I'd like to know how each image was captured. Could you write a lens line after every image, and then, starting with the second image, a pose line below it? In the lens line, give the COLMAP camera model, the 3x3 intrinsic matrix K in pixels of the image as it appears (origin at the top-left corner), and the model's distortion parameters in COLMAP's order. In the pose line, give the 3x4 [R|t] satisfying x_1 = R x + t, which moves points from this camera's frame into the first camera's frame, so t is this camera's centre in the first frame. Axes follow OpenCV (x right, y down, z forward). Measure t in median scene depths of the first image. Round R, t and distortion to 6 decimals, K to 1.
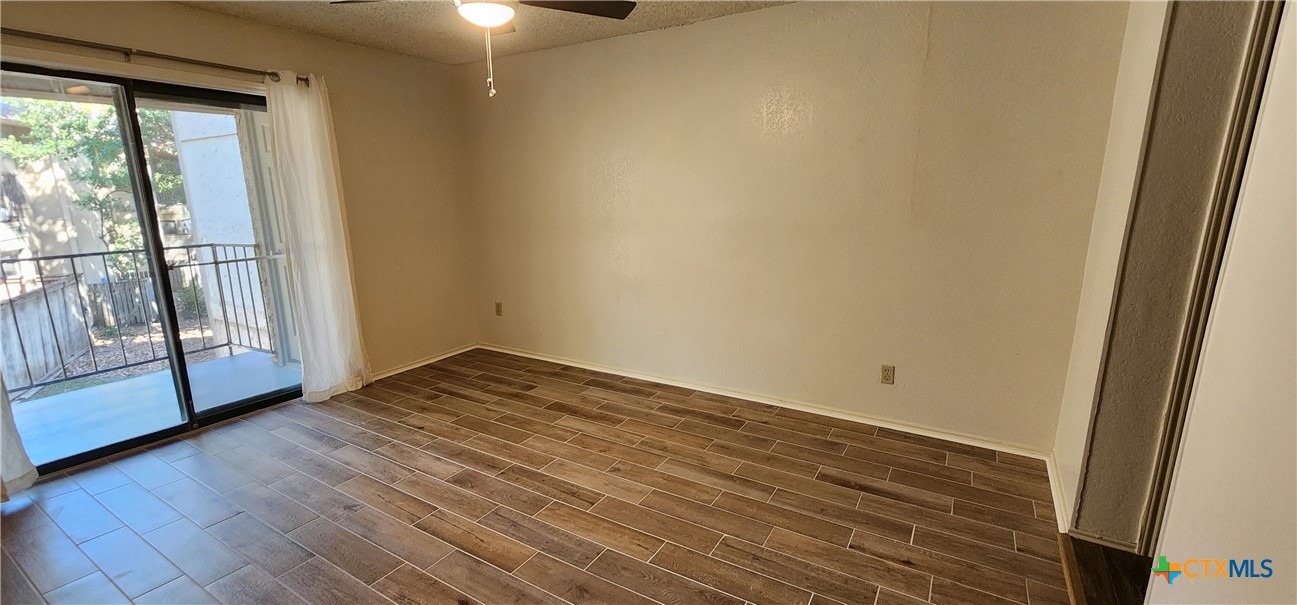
lens RADIAL K [[529.2, 0, 654.9], [0, 529.2, 314.3], [0, 0, 1]] dist [0.001324, -0.000715]
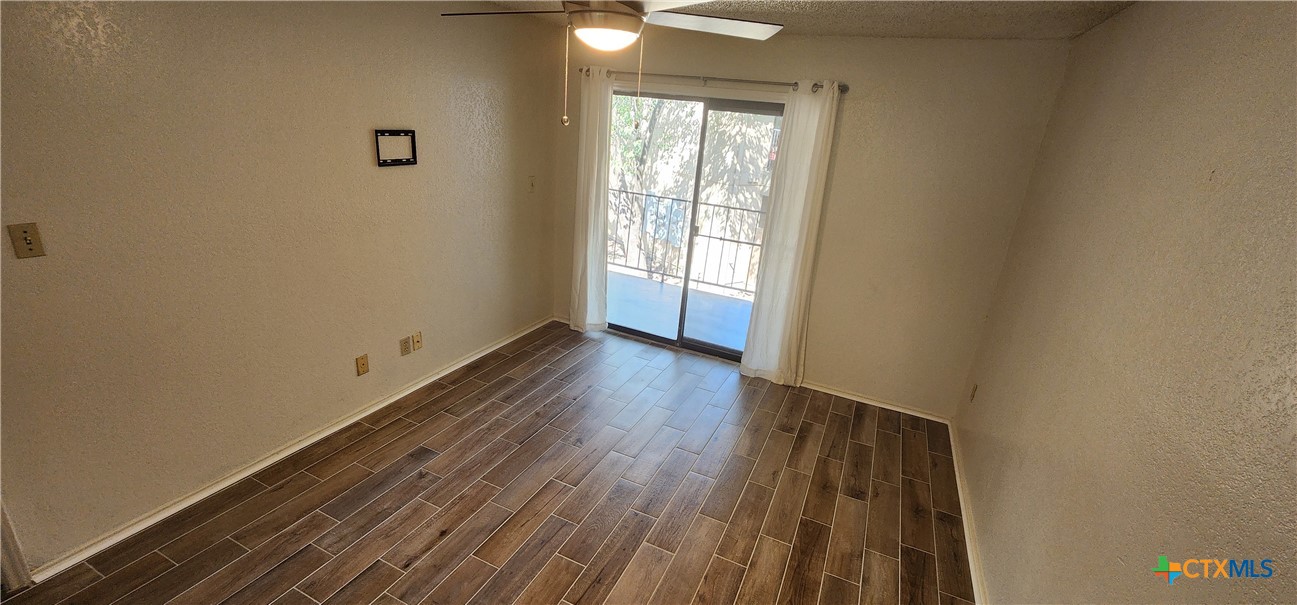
lens RADIAL K [[529.2, 0, 647.6], [0, 529.2, 311.2], [0, 0, 1]] dist [0.001324, -0.000715]
pose [[0.105645, 0.354807, -0.928952, 0.399668], [-0.304489, 0.900850, 0.309445, -0.281458], [0.946639, 0.250165, 0.203205, 0.619268]]
